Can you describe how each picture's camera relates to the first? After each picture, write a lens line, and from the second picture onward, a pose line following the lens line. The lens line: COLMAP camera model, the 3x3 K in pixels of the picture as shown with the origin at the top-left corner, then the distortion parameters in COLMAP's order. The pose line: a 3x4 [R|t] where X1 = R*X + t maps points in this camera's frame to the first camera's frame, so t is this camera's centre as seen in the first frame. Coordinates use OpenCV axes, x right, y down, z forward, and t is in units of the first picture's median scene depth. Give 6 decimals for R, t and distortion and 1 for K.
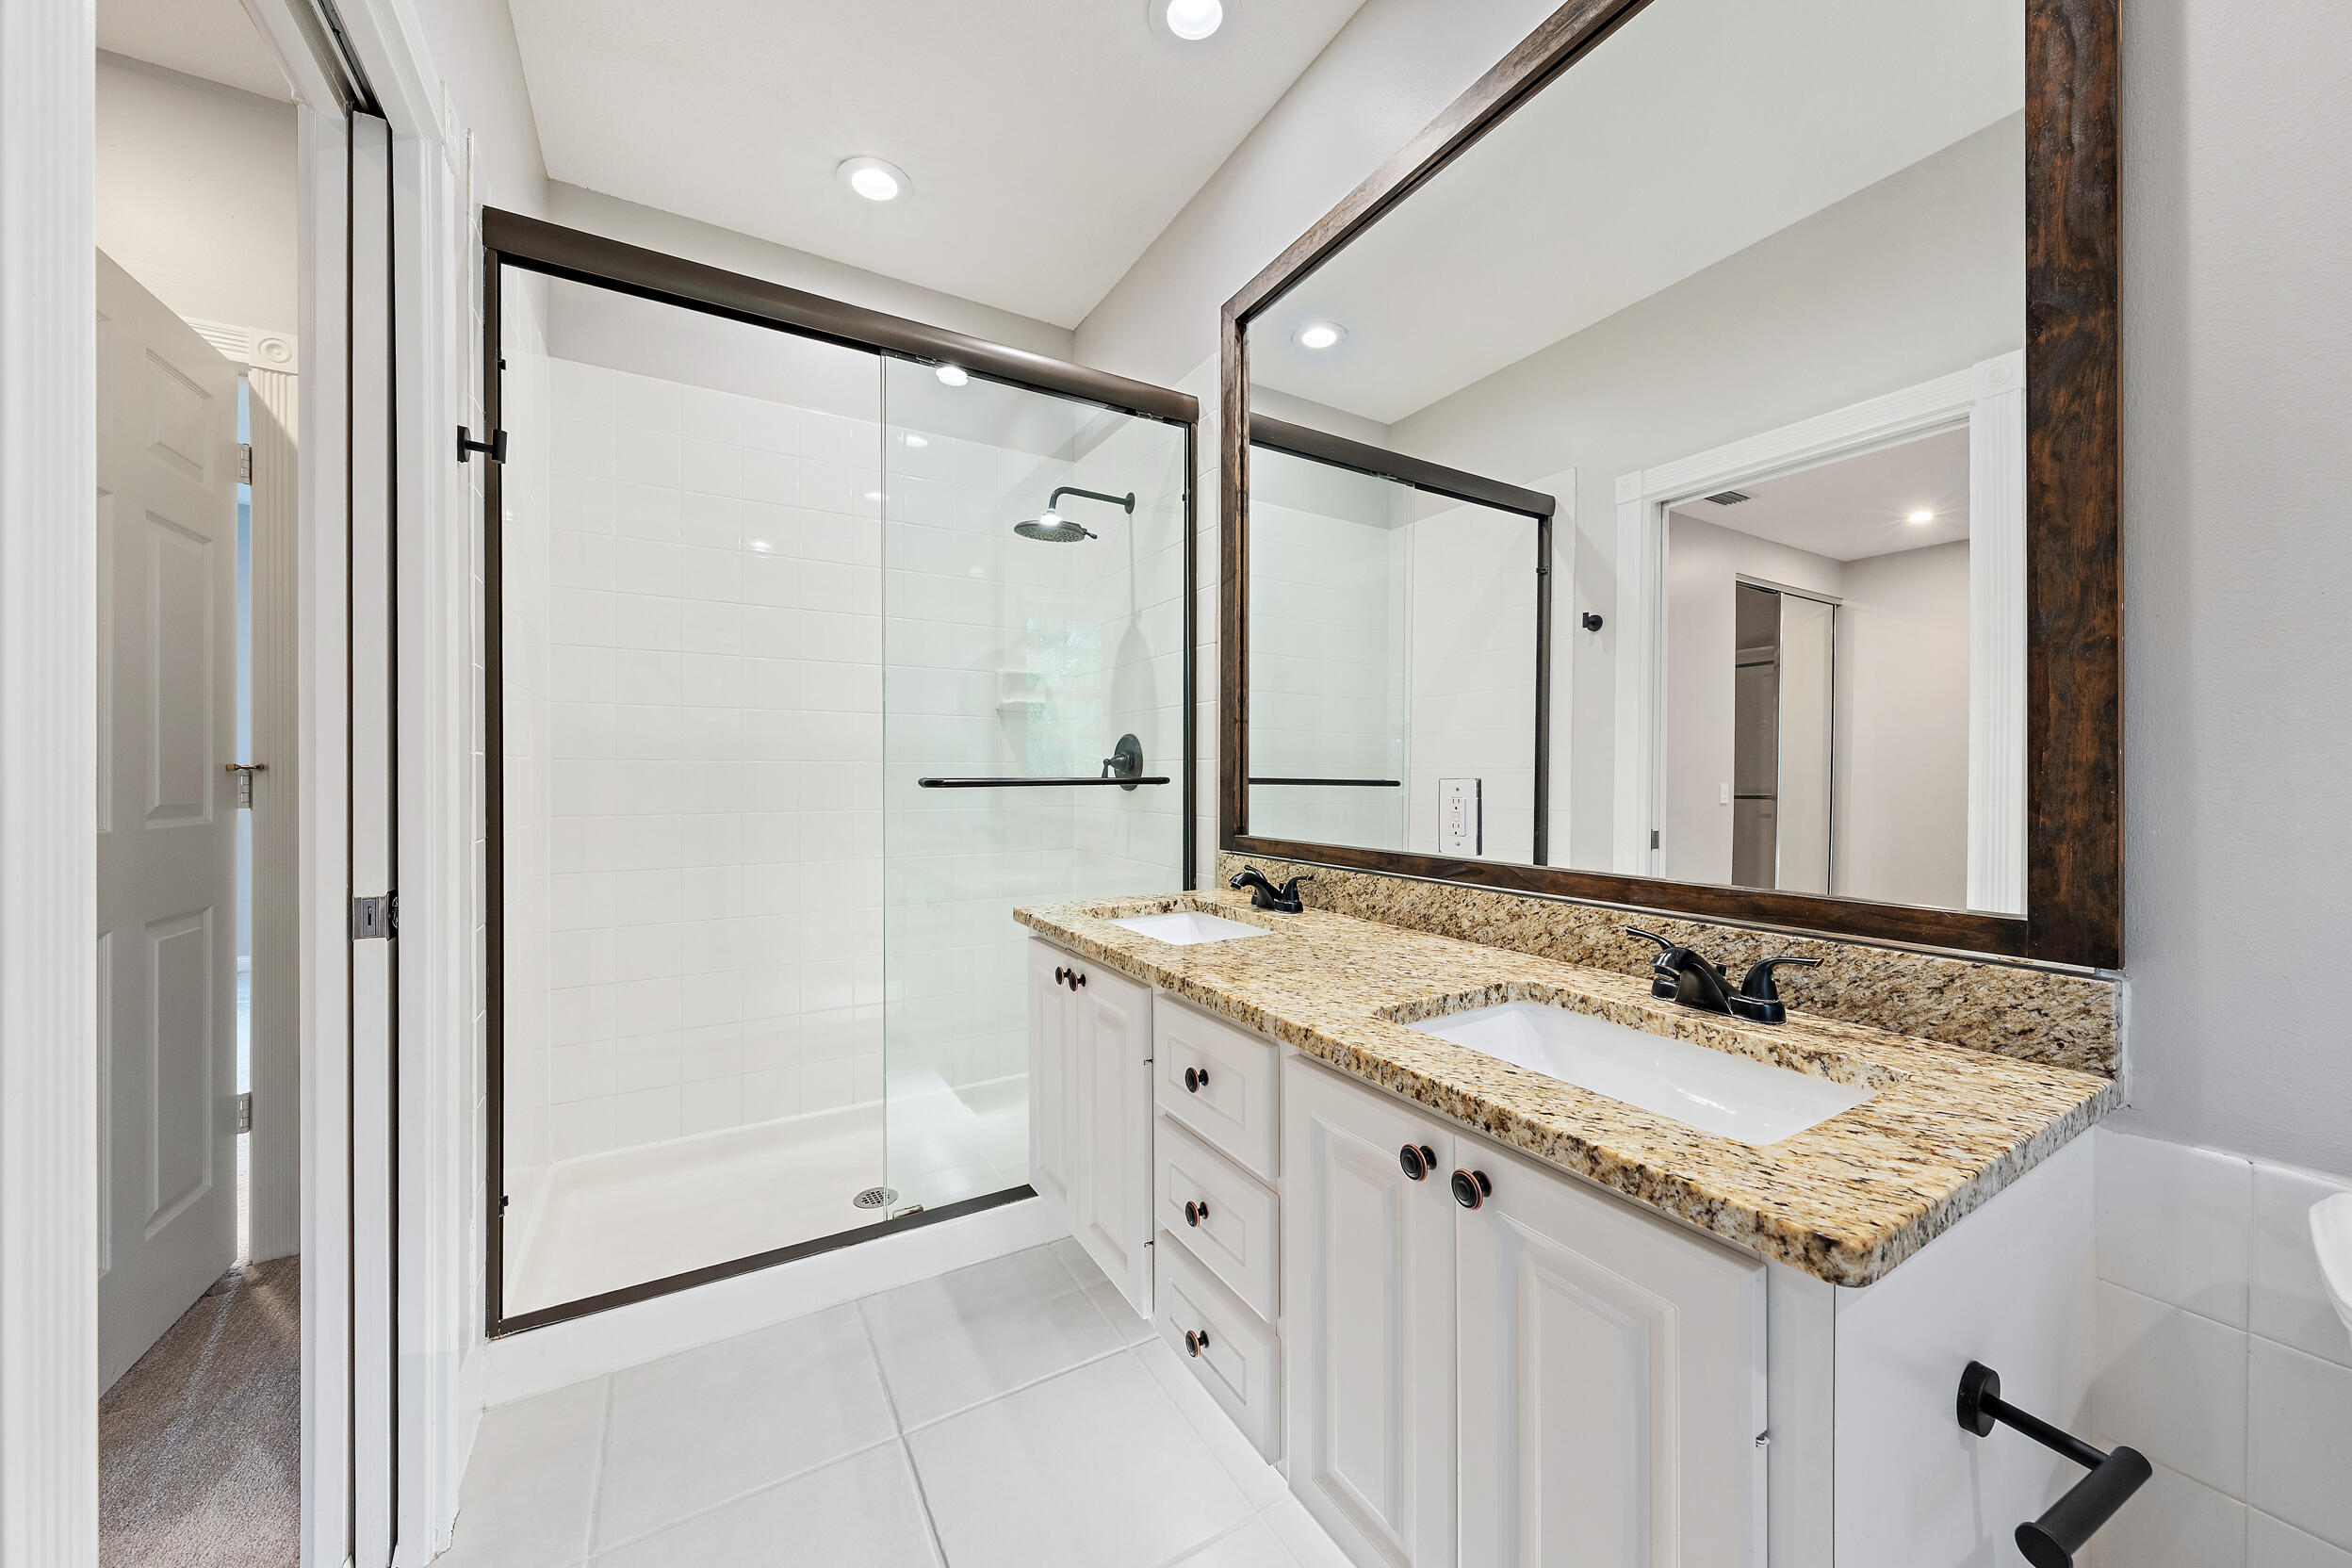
lens RADIAL K [[832.3, 0, 1174.4], [0, 832.3, 773.8], [0, 0, 1]] dist [-0.002534, -0.000236]
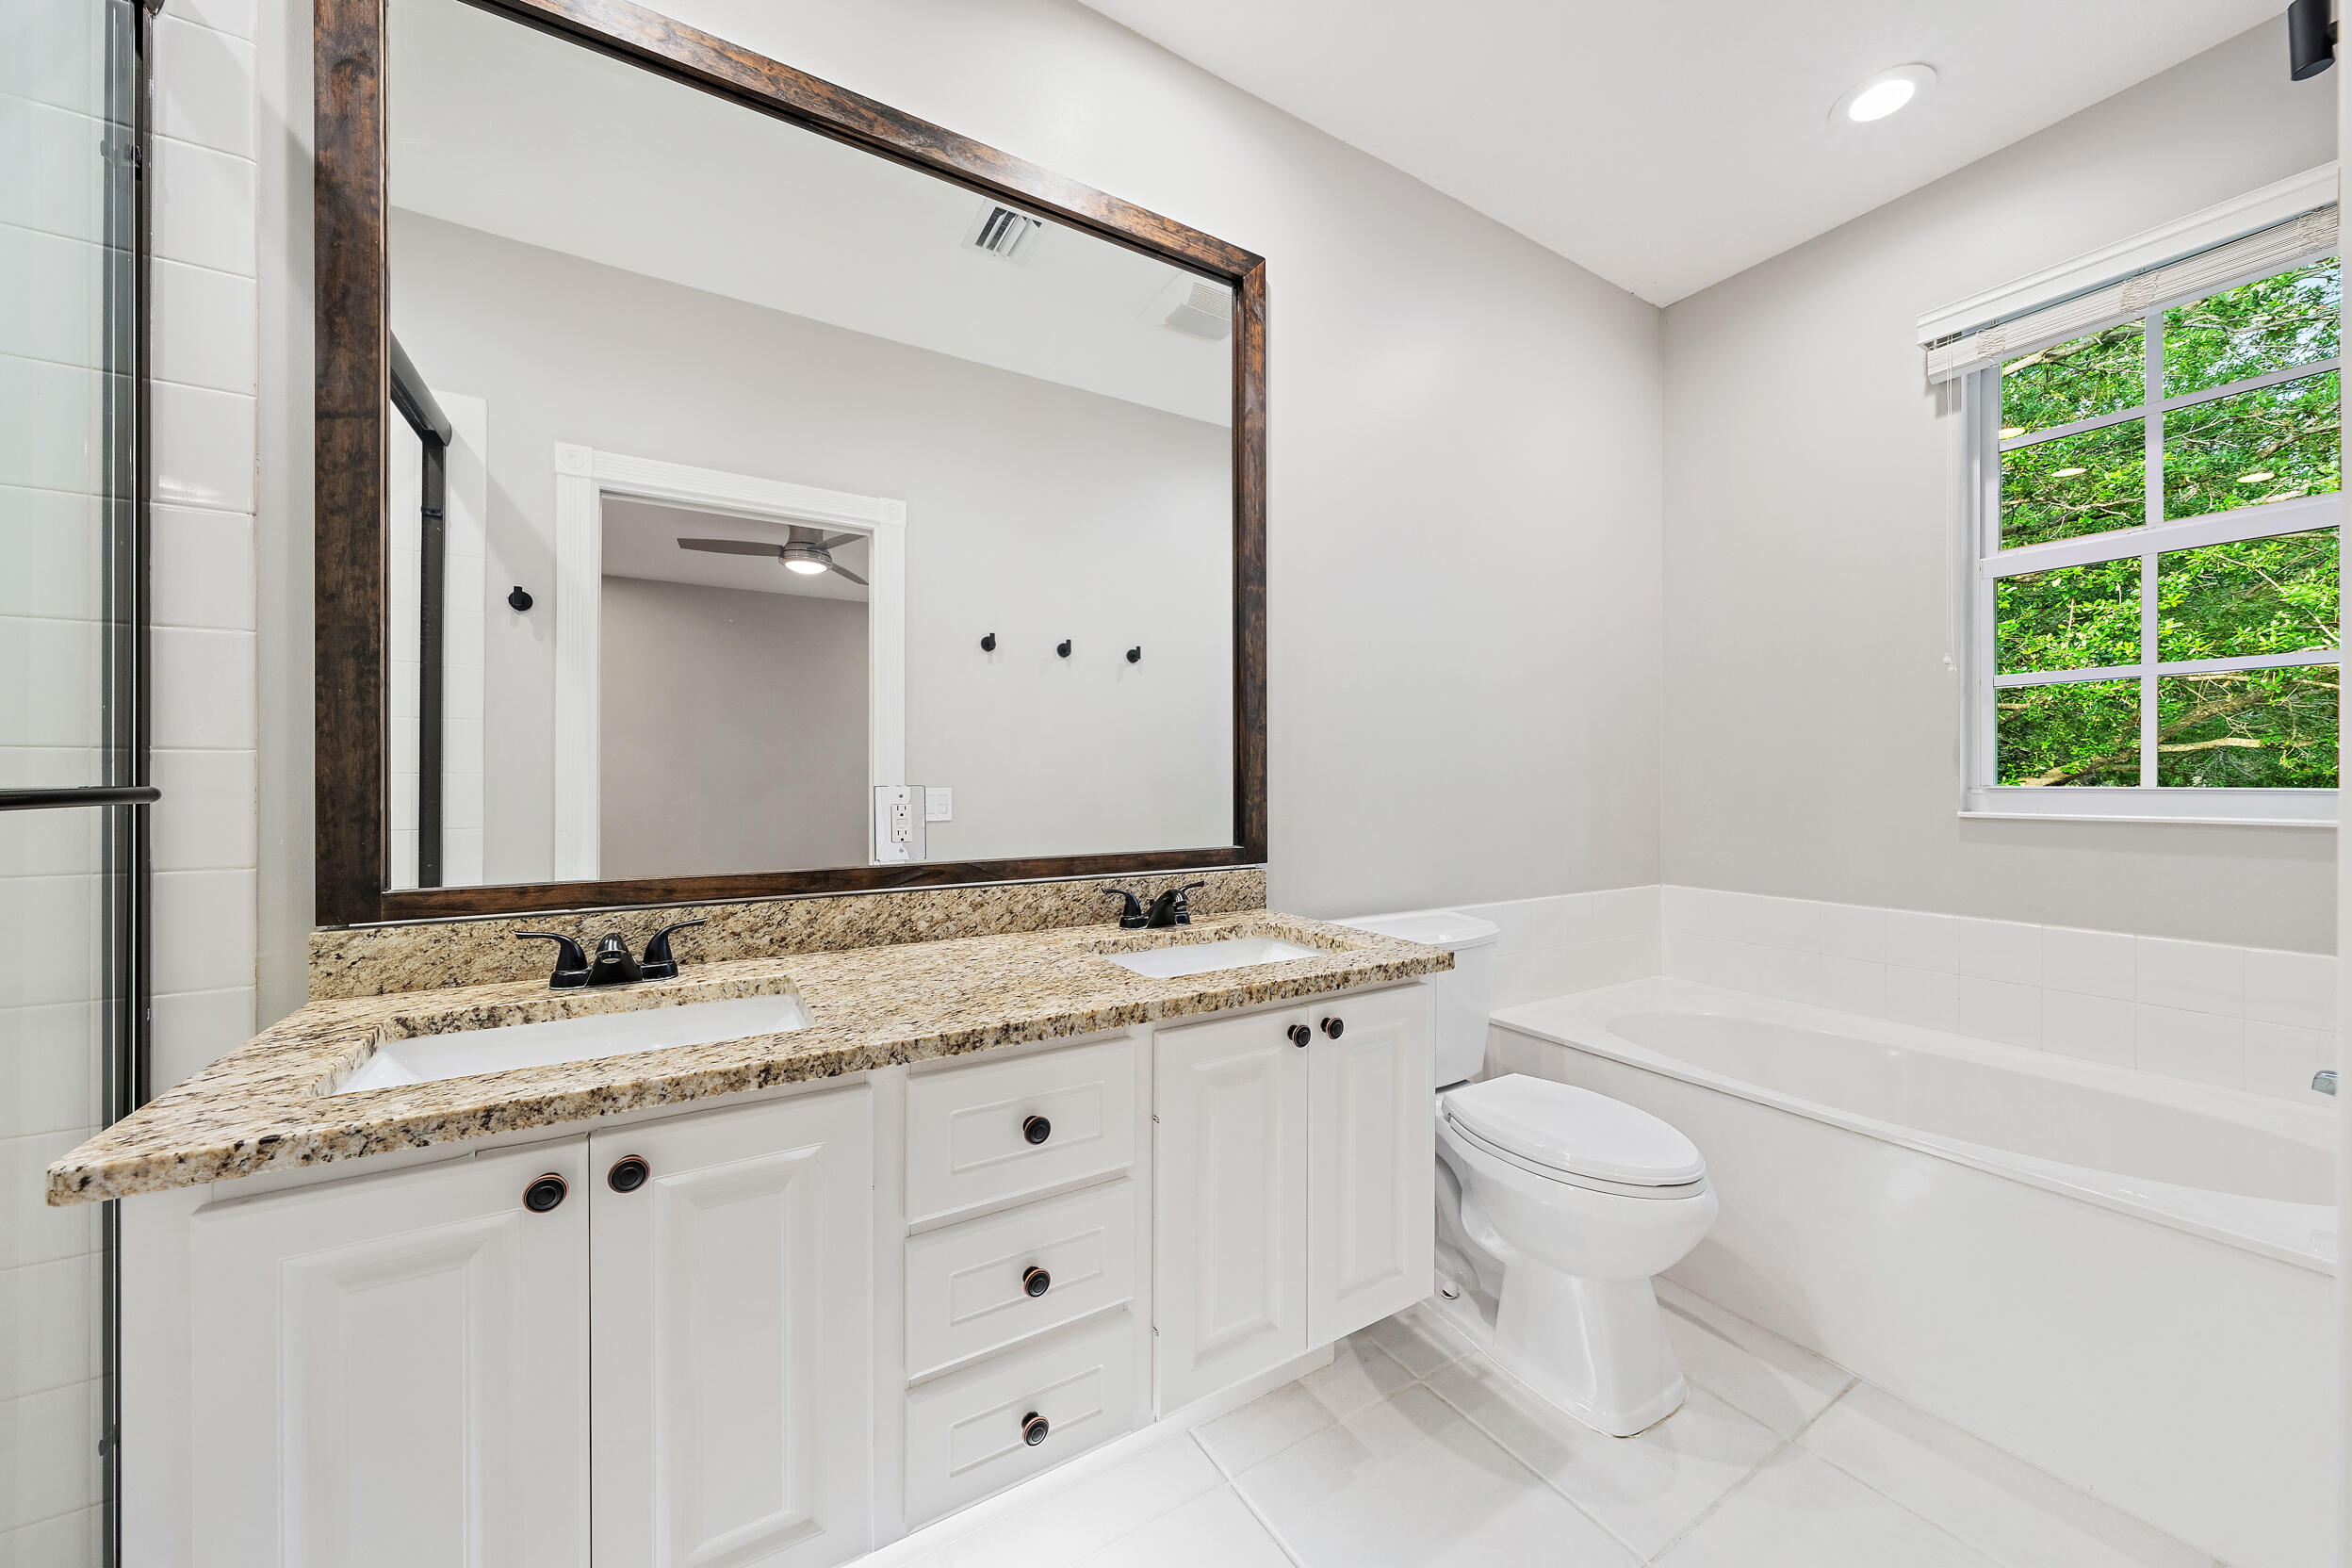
lens RADIAL K [[832.3, 0, 1176.6], [0, 832.3, 785.4], [0, 0, 1]] dist [-0.002534, -0.000236]
pose [[-0.011939, -0.005289, 0.999915, -0.762936], [-0.001655, 0.999985, 0.005269, -0.000446], [-0.999927, -0.001591, -0.011947, 0.771677]]
